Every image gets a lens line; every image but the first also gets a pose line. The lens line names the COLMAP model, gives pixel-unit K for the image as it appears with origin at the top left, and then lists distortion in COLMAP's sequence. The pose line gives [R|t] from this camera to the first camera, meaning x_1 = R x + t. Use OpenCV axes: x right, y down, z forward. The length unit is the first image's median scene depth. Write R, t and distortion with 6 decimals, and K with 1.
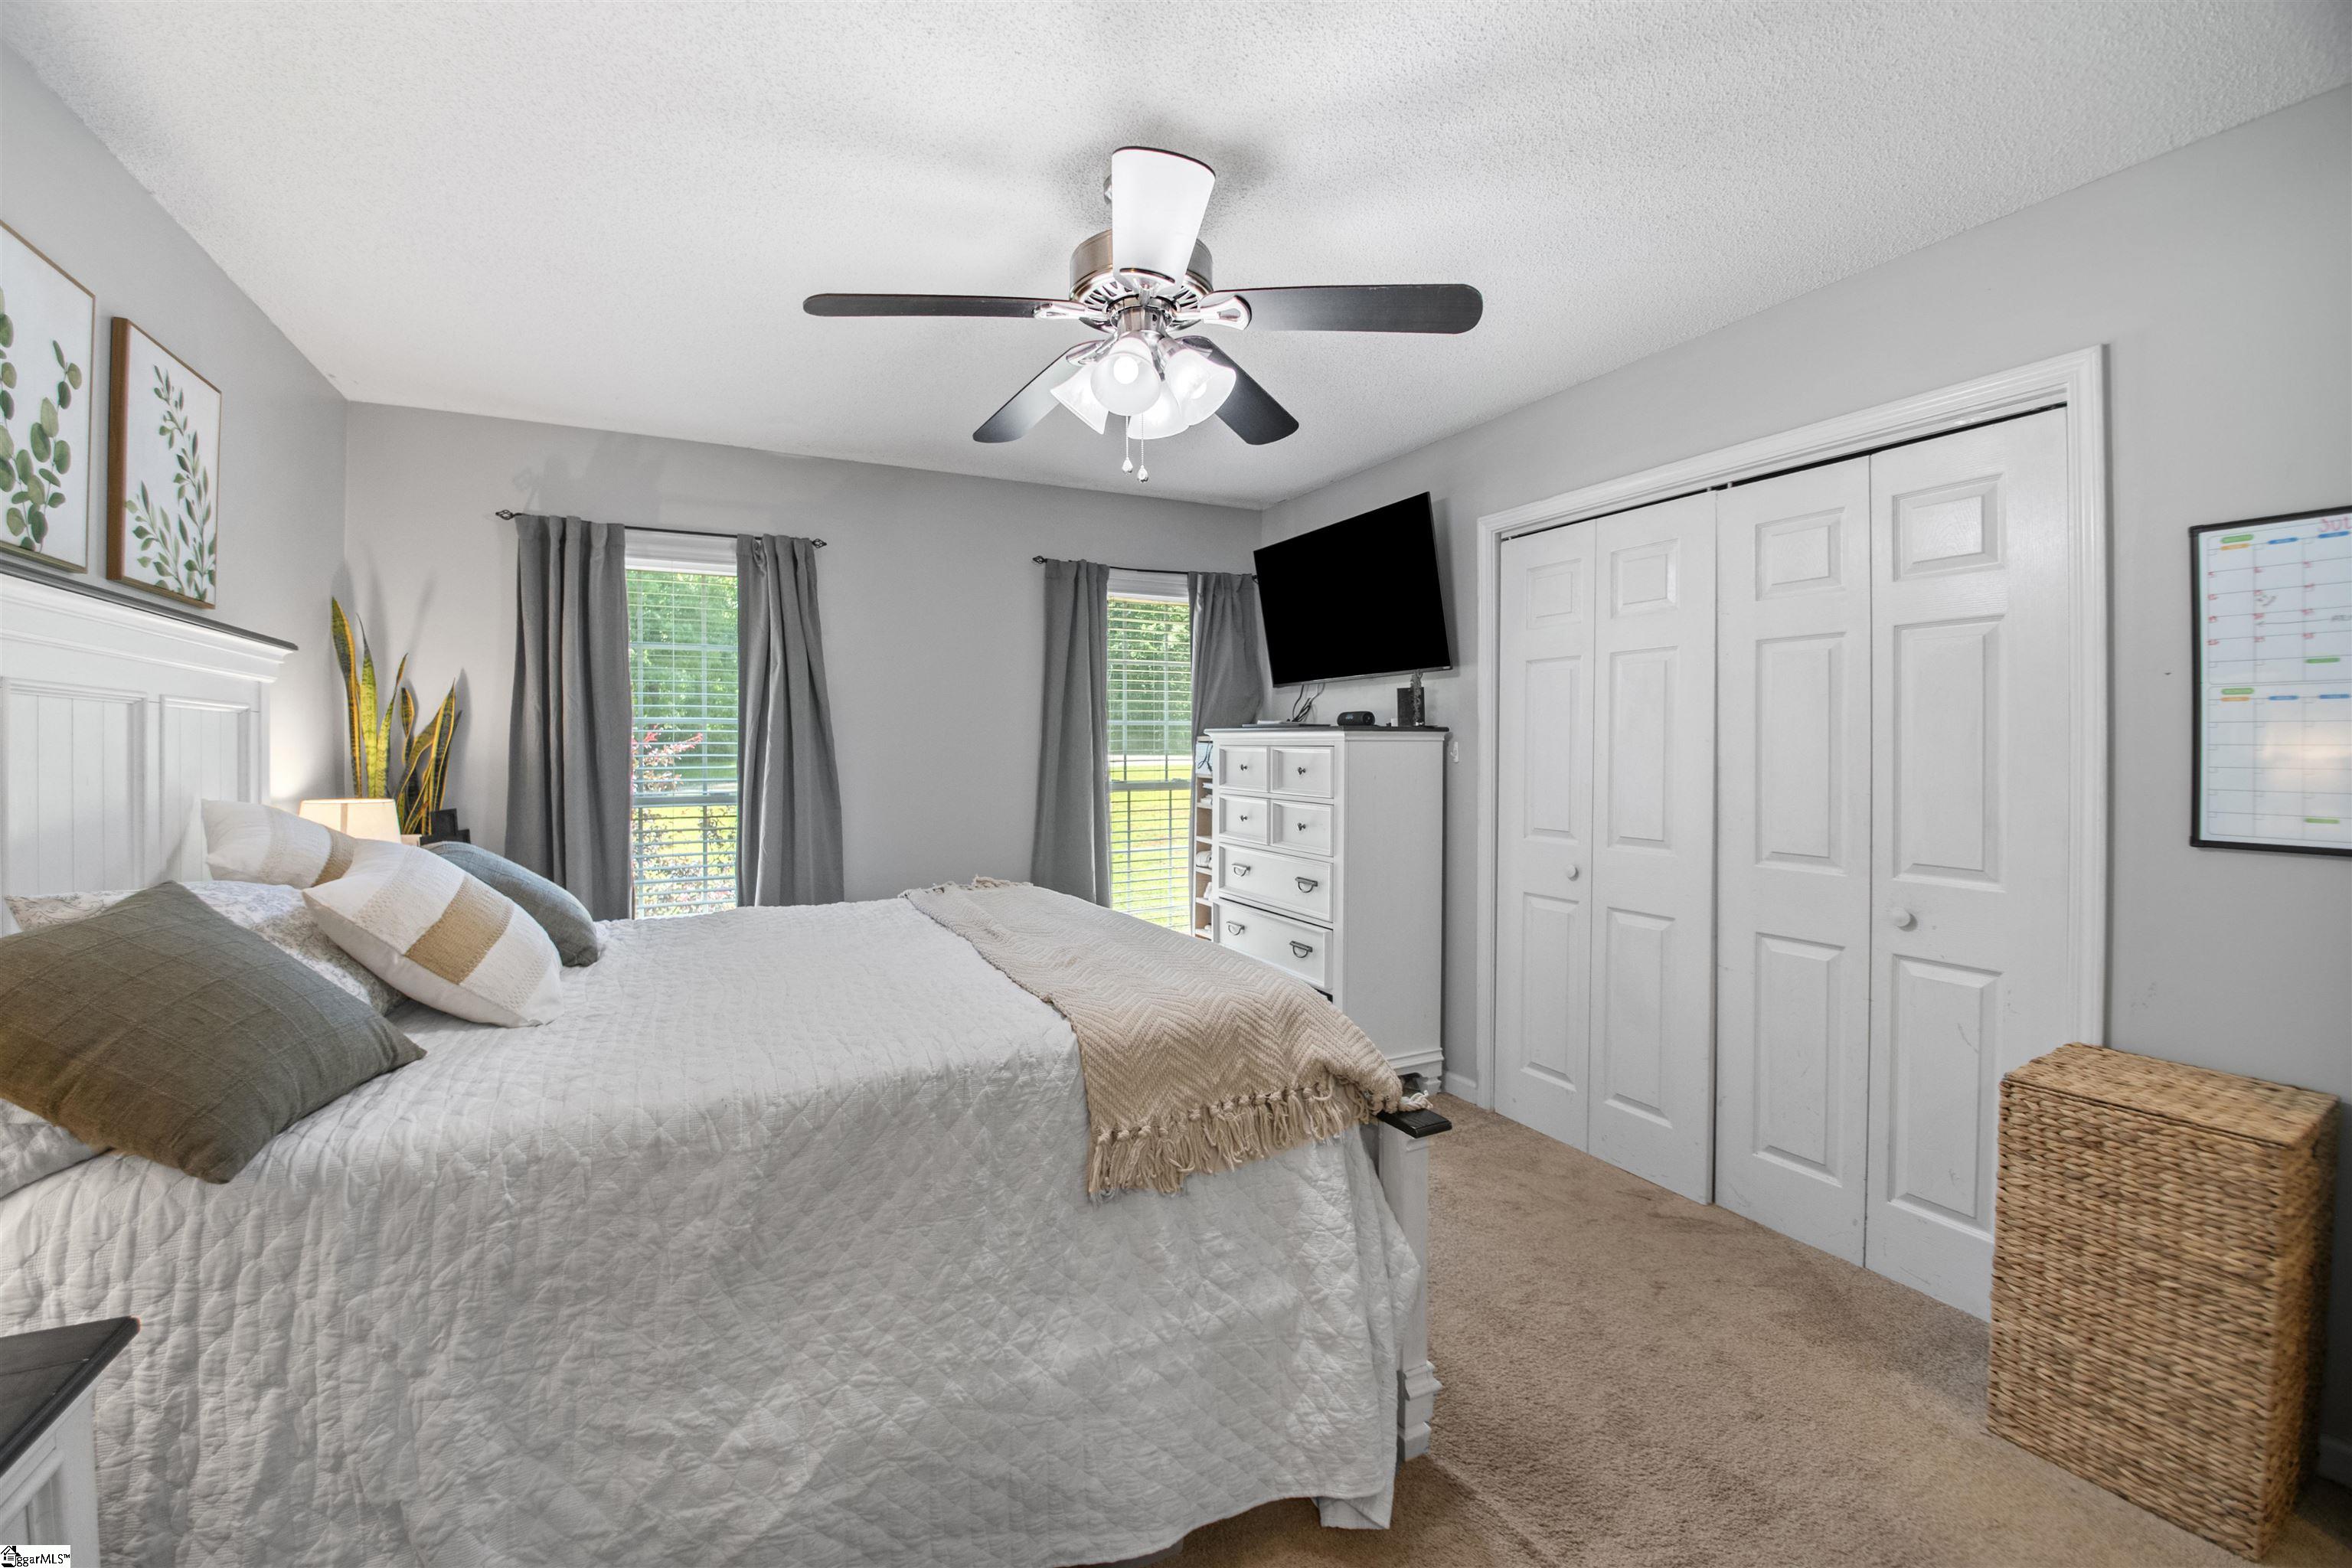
lens RADIAL K [[909.7, 0, 1104.0], [0, 909.7, 746.6], [0, 0, 1]] dist [-0.006769, -0.006961]
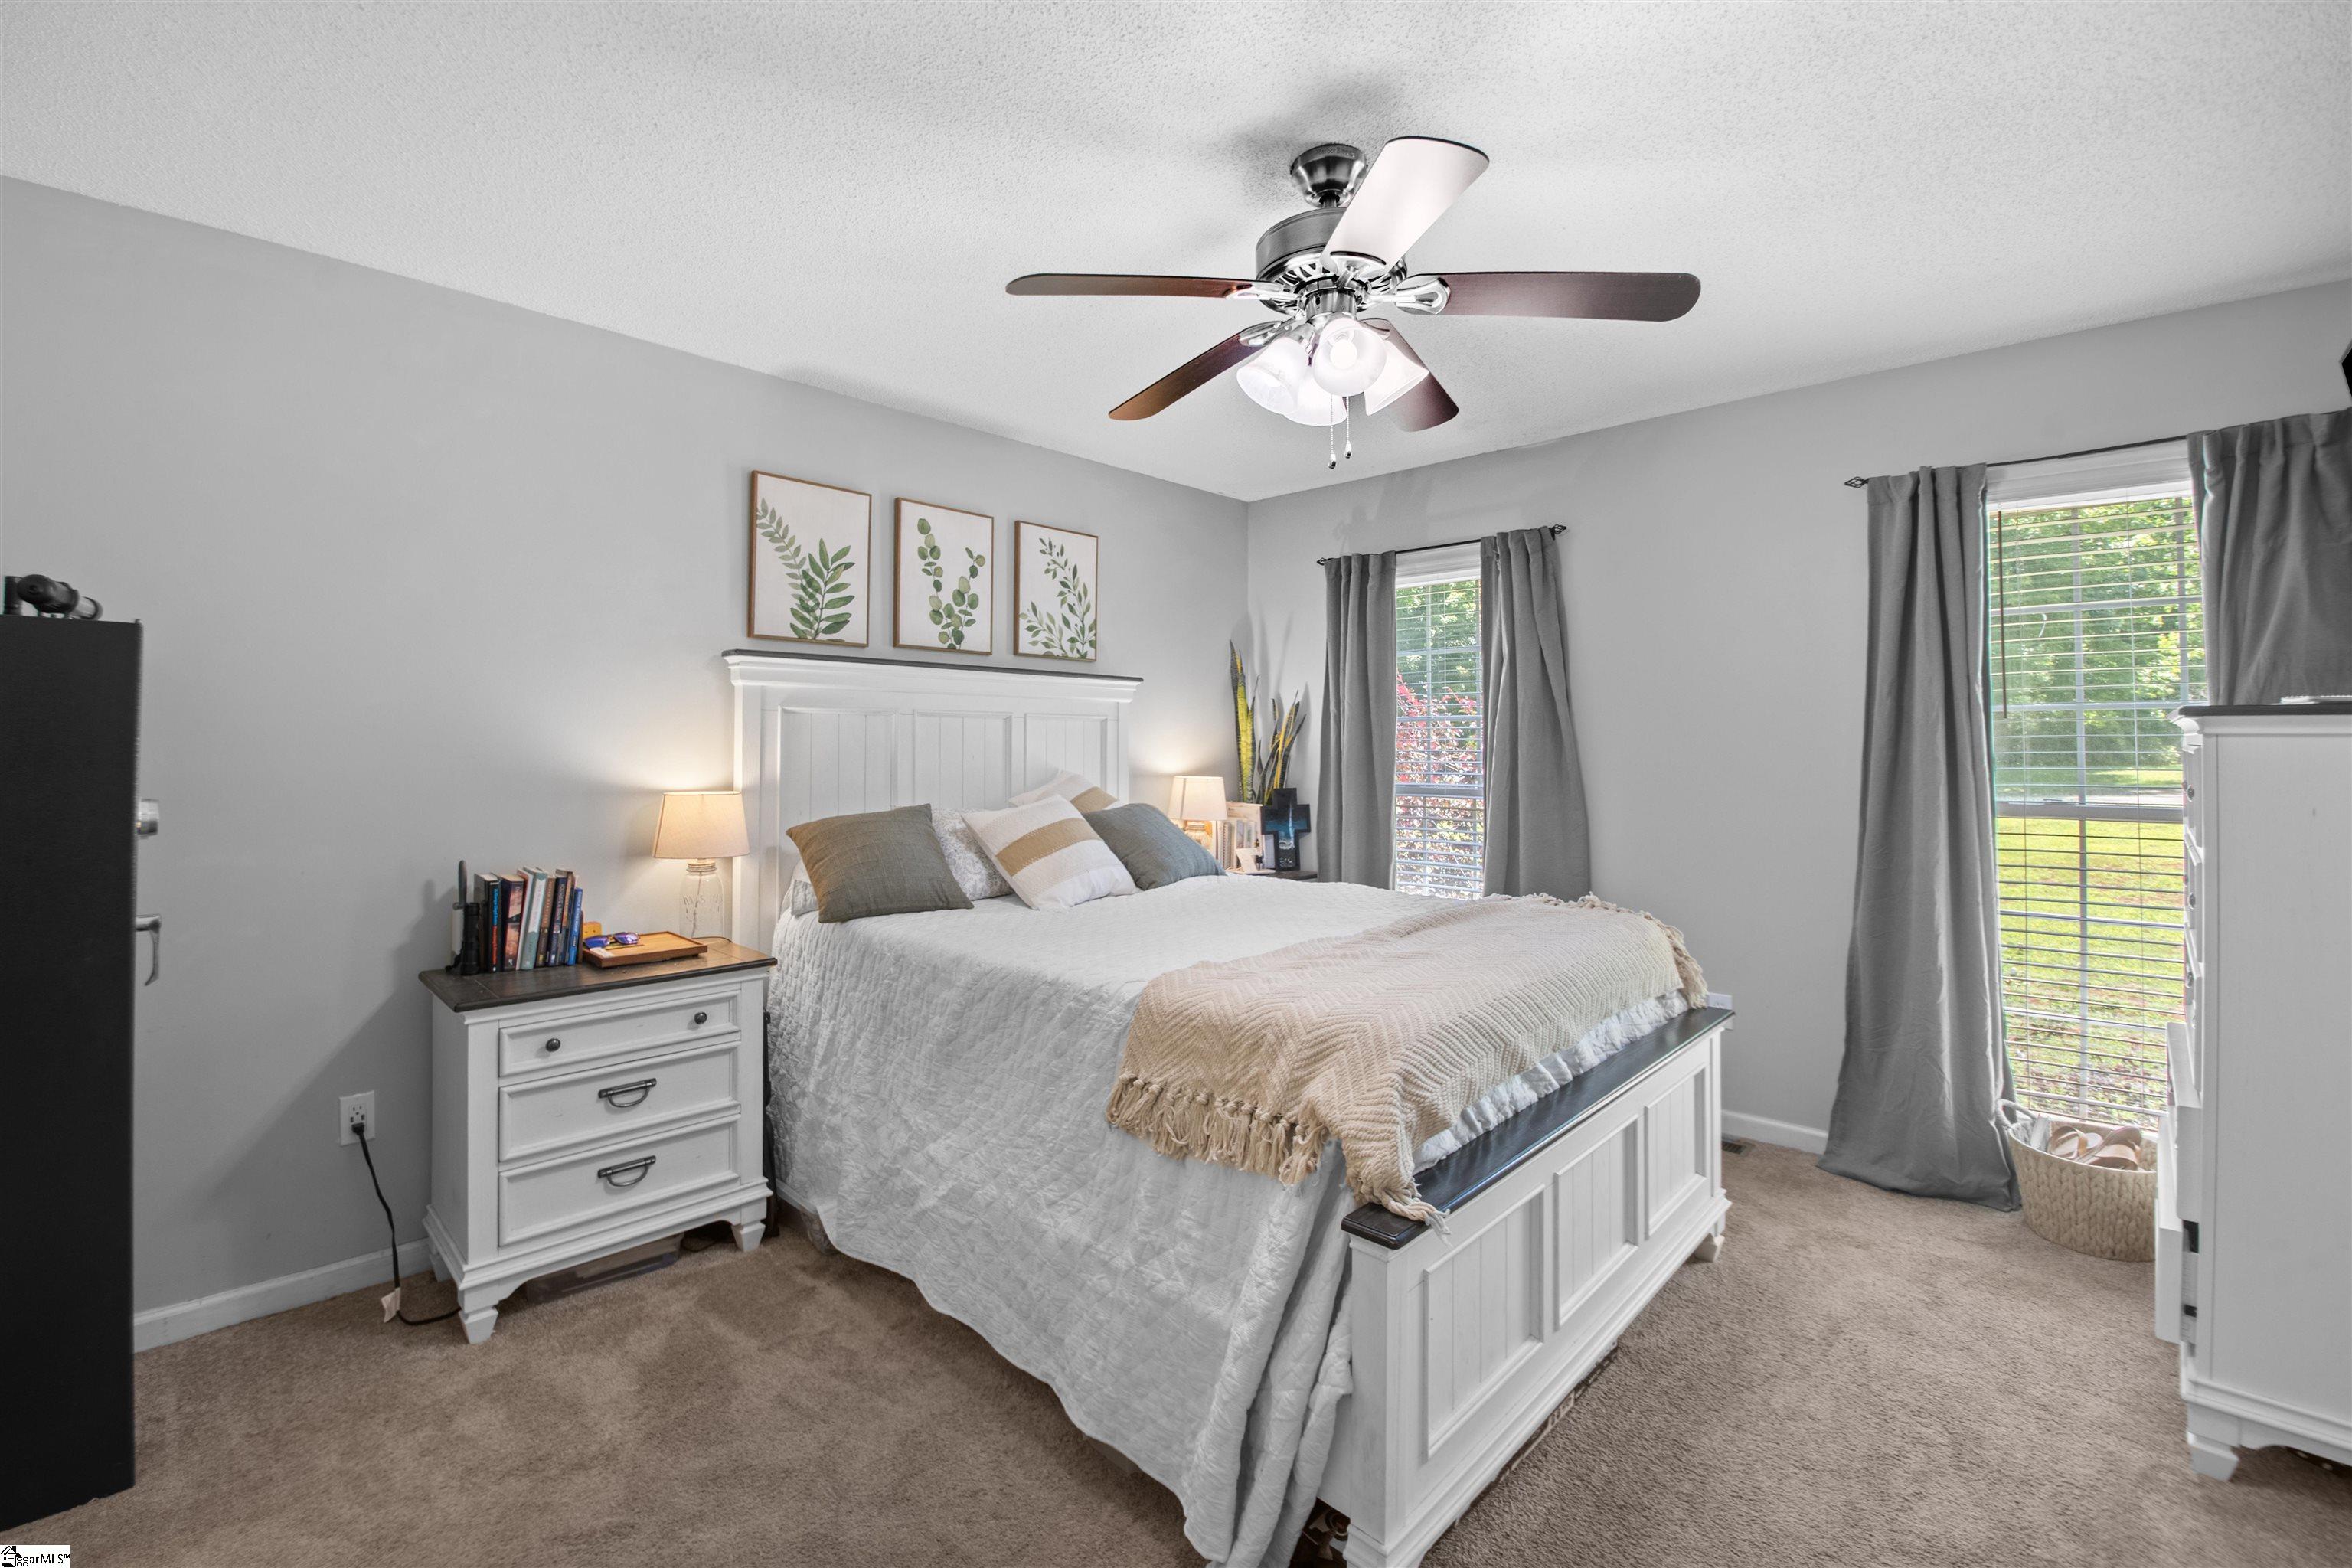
lens RADIAL K [[1013.3, 0, 1170.8], [0, 1013.3, 725.8], [0, 0, 1]] dist [-0.001221, -0.000098]
pose [[0.366933, -0.010676, -0.930186, 1.220168], [-0.005119, 0.999896, -0.013495, -0.004045], [0.930233, 0.009713, 0.366840, 0.563946]]
